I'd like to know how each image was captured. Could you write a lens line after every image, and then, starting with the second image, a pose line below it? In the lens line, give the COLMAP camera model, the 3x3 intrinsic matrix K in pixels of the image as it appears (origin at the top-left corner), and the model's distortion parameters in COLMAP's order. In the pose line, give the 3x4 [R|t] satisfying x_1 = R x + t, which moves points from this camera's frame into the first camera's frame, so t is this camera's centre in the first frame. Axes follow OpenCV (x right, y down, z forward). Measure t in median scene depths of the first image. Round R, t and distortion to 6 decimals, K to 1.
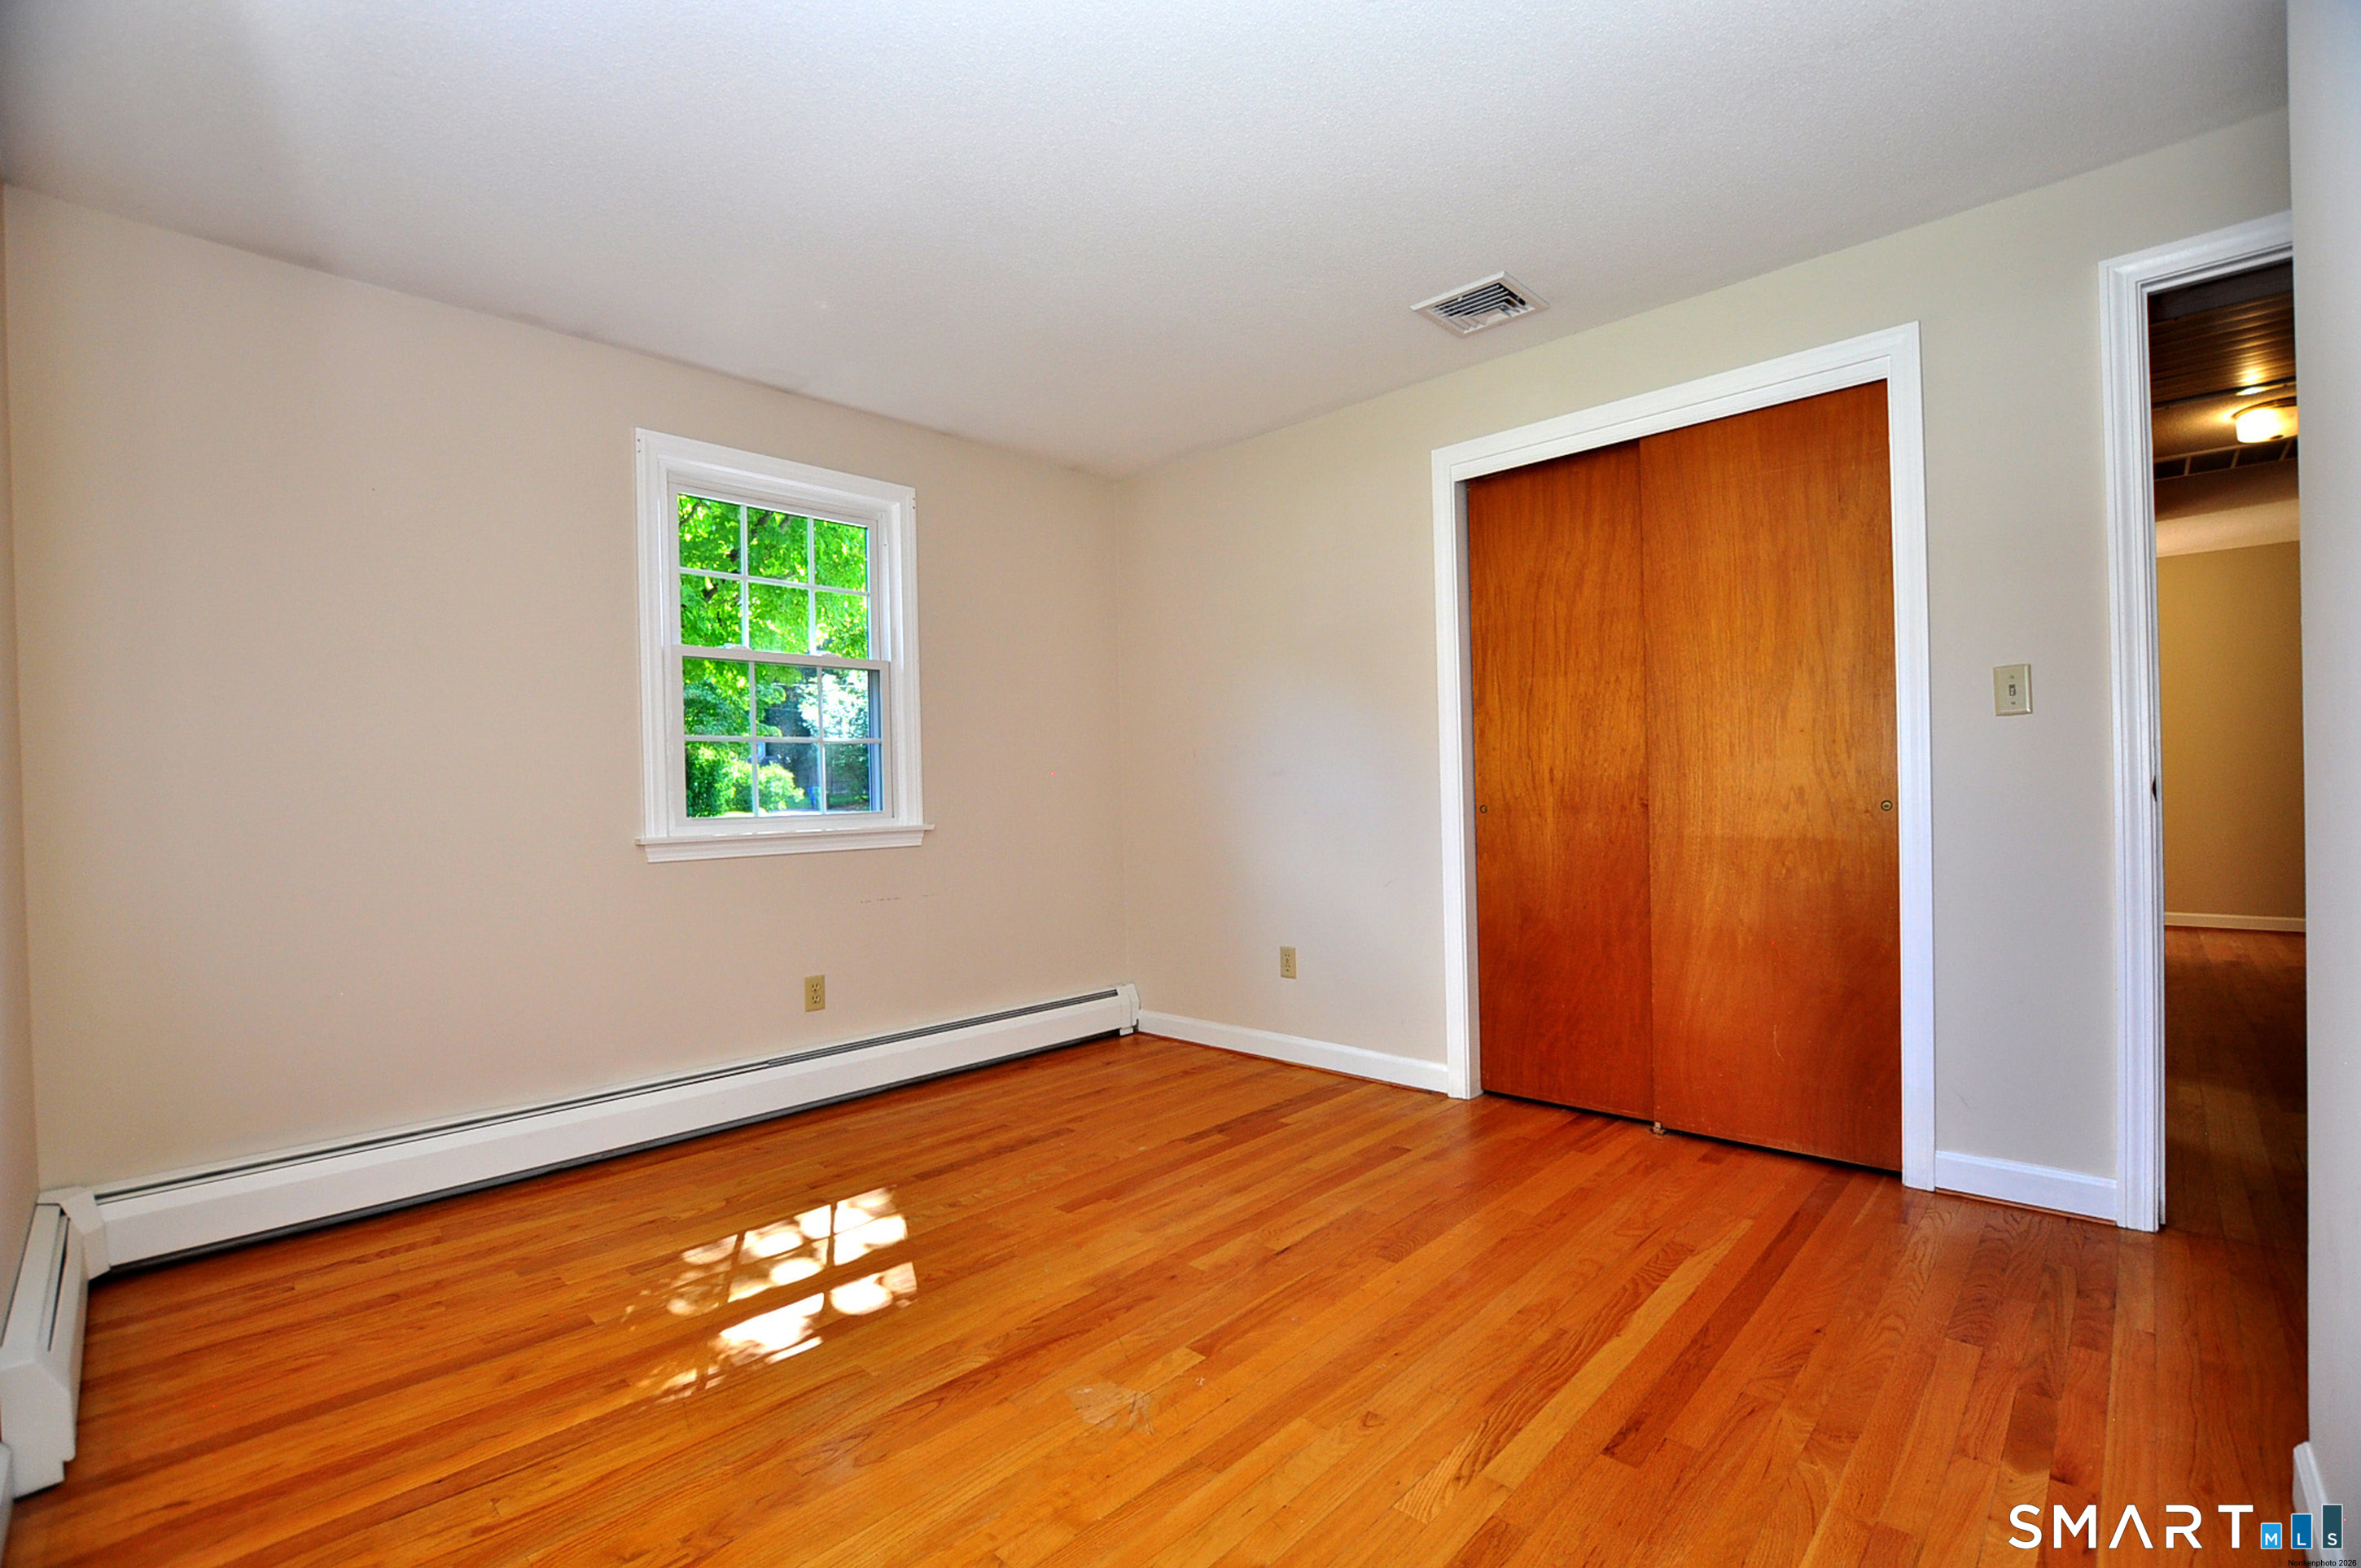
lens RADIAL K [[1037.8, 0, 1189.8], [0, 1037.8, 795.7], [0, 0, 1]] dist [-0.031585, 0.004965]
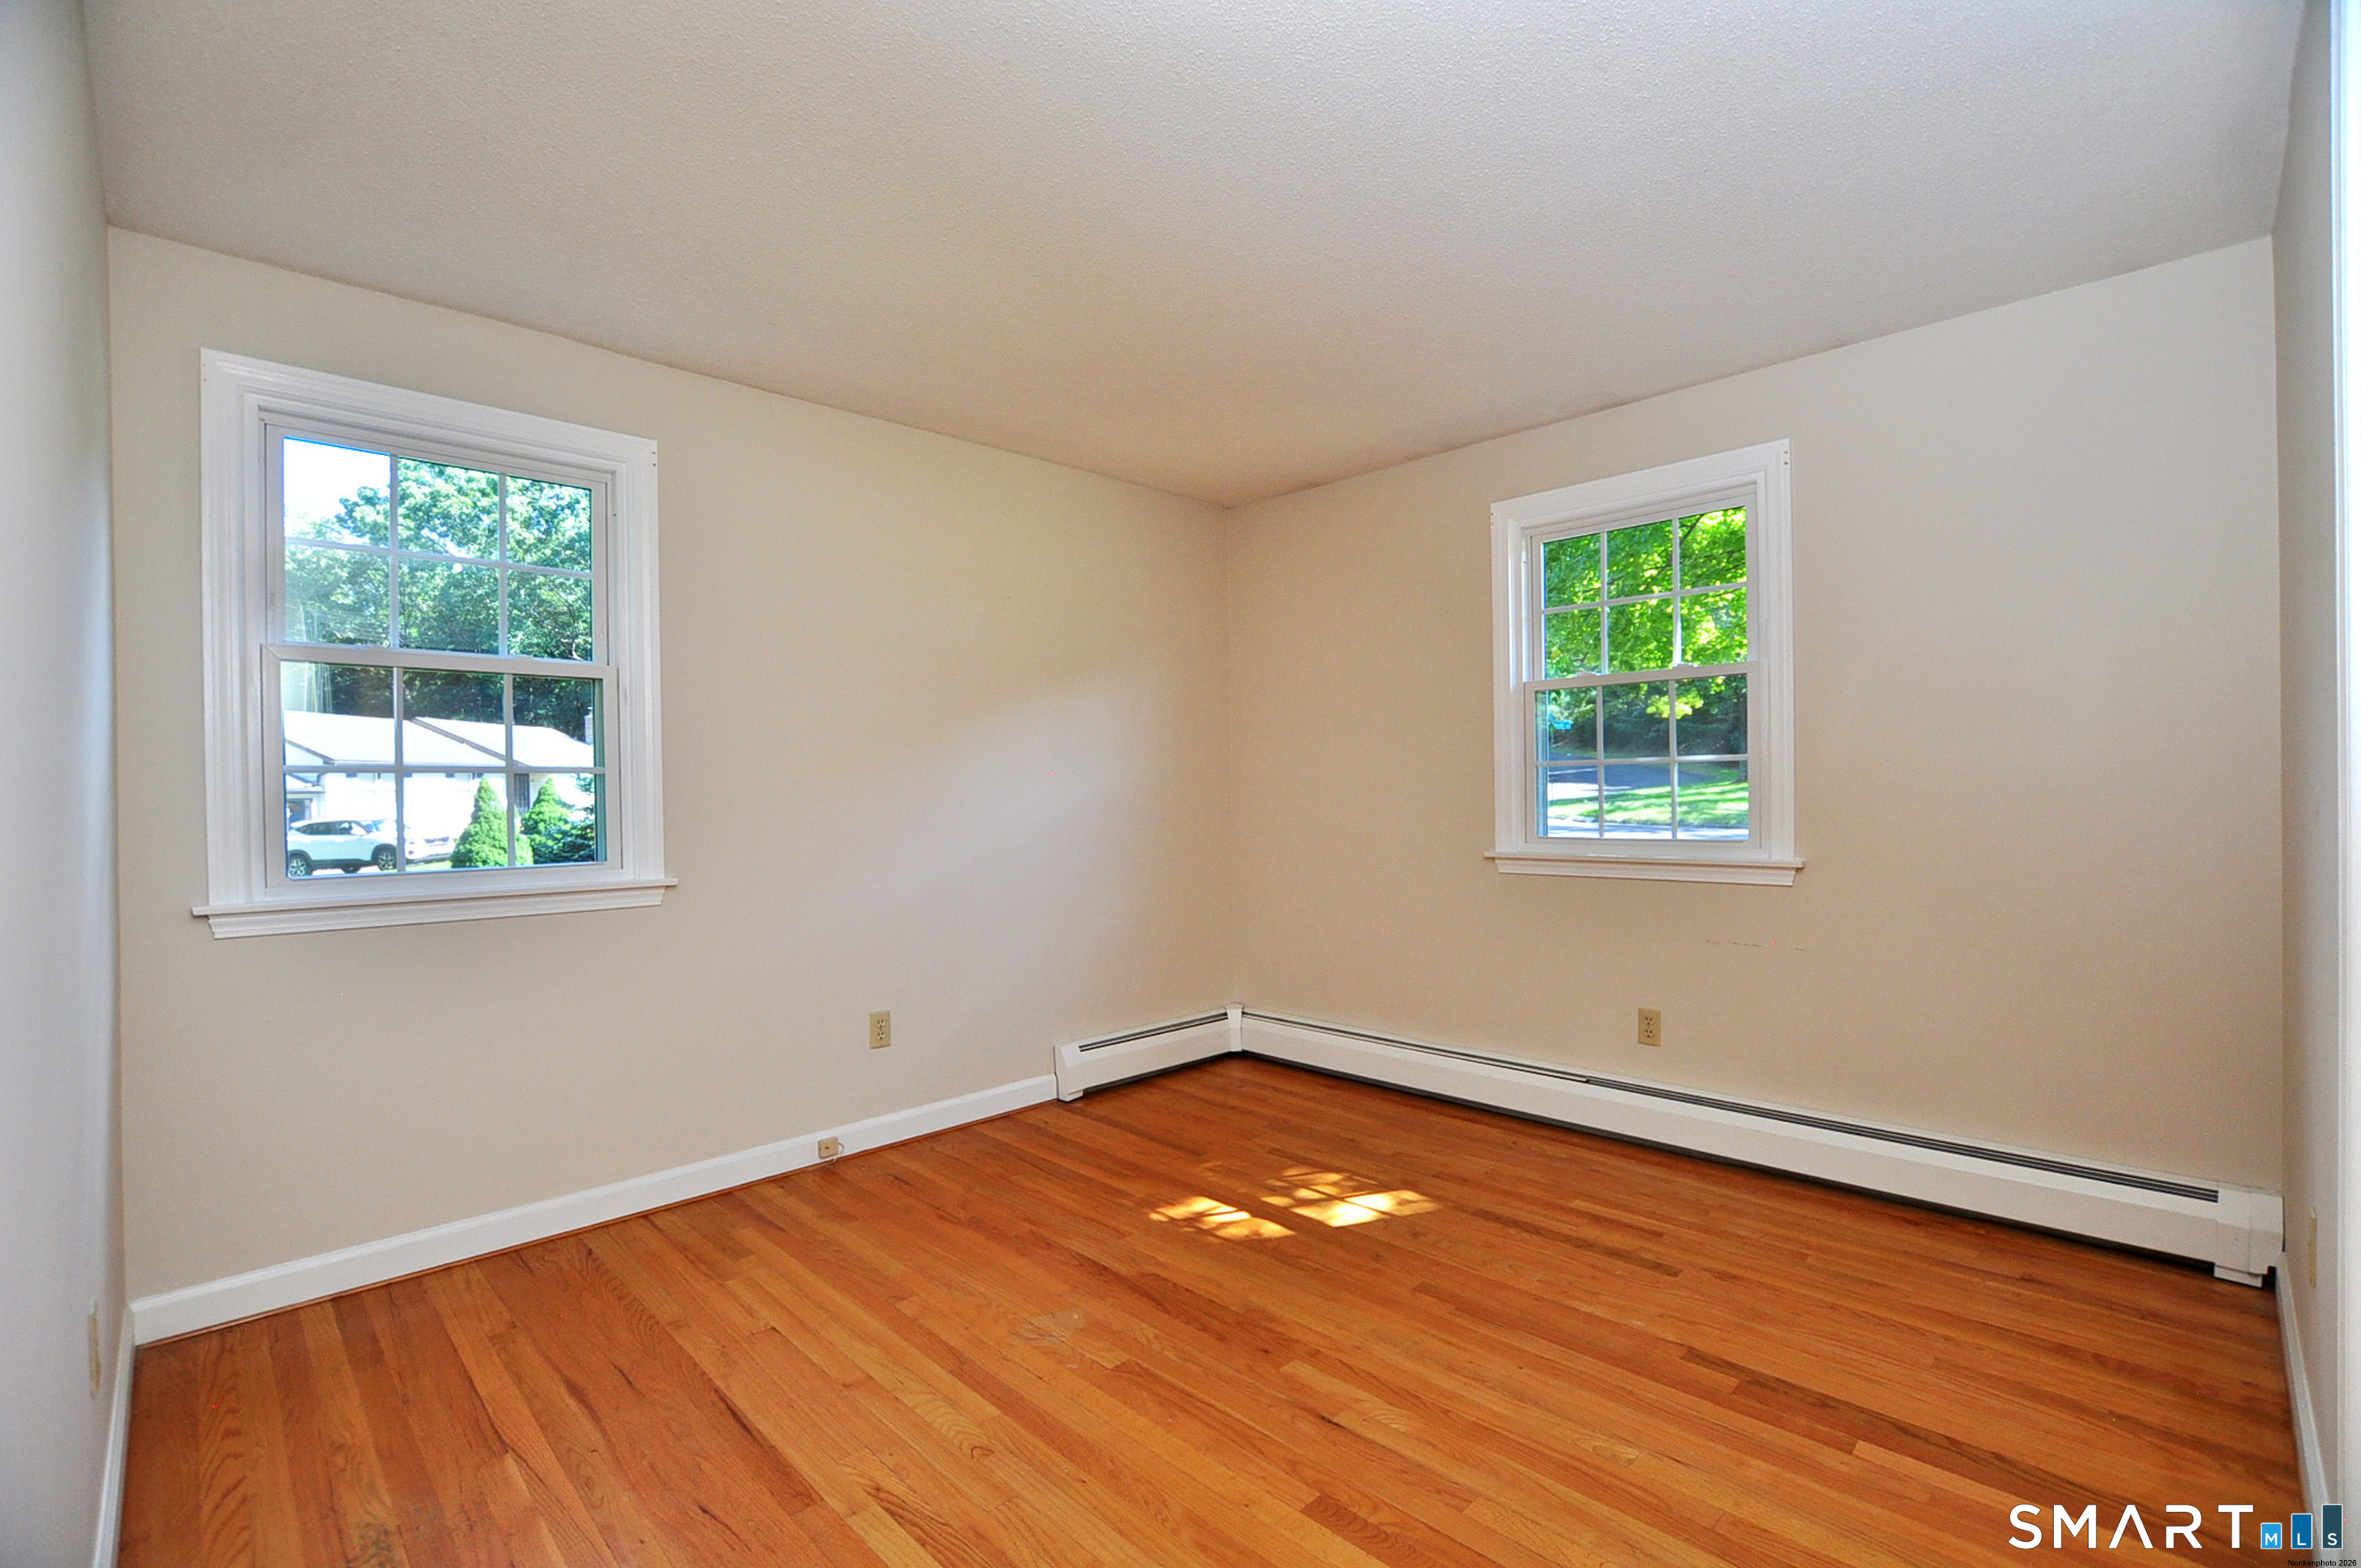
lens RADIAL K [[1037.8, 0, 1189.8], [0, 1037.8, 795.7], [0, 0, 1]] dist [-0.031585, 0.004965]
pose [[-0.035315, 0.027608, -0.998995, 0.708933], [0.014629, 0.999526, 0.027105, -0.064136], [0.999269, -0.013657, -0.035702, 0.729874]]
